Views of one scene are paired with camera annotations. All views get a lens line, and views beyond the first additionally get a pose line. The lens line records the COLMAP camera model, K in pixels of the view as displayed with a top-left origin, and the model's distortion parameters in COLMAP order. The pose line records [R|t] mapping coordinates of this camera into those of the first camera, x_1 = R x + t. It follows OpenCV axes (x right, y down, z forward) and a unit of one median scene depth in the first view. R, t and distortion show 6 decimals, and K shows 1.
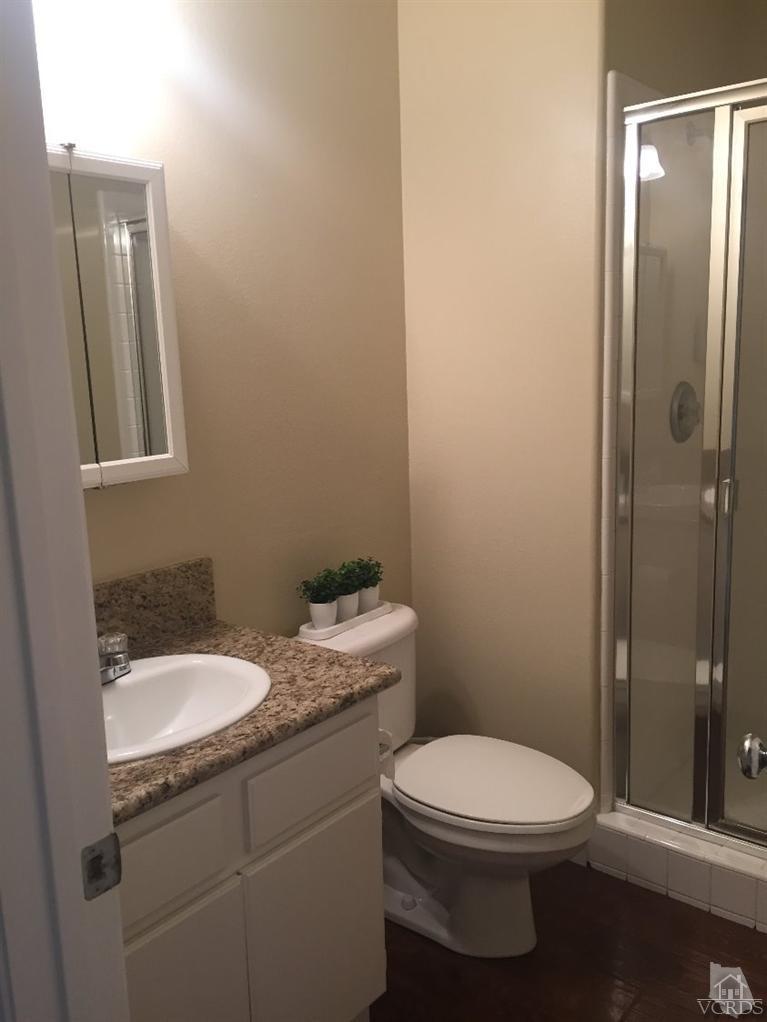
lens RADIAL K [[888.5, 0, 383.5], [0, 888.5, 511.0], [0, 0, 1]] dist [0.000039, -0.010089]
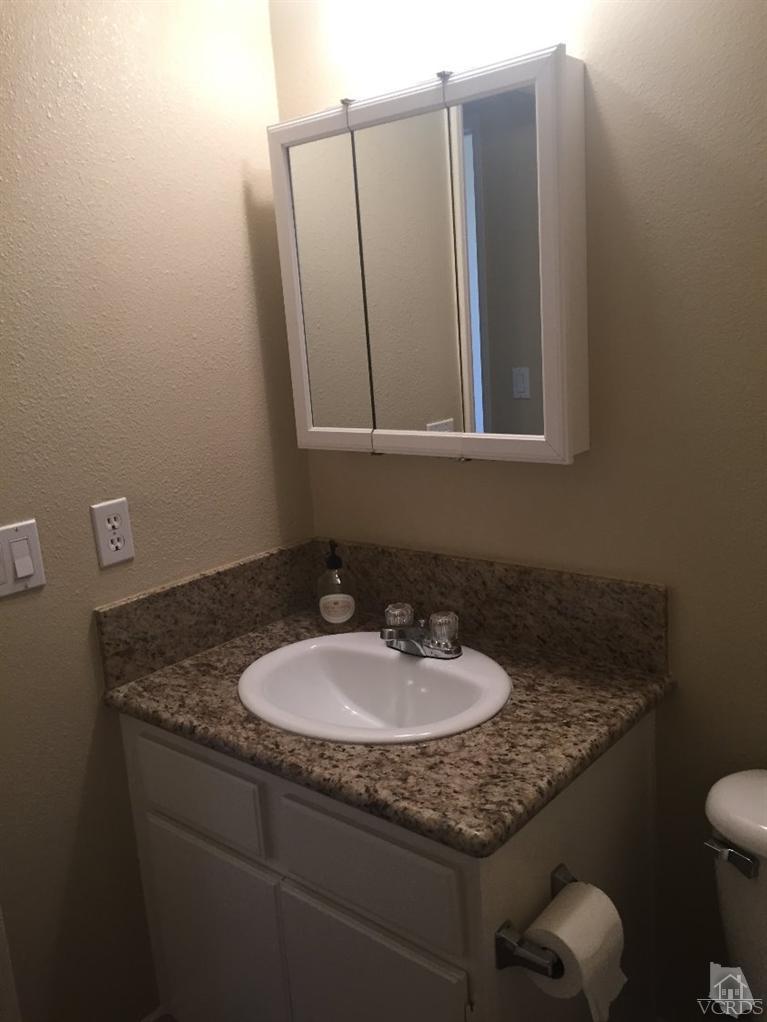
lens RADIAL K [[872.8, 0, 383.5], [0, 872.8, 511.0], [0, 0, 1]] dist [-0.001938, -0.002276]
pose [[-0.012019, 0.253324, -0.967307, 0.562480], [-0.114372, 0.960680, 0.253009, -0.191815], [0.993365, 0.113674, 0.017427, 0.922028]]
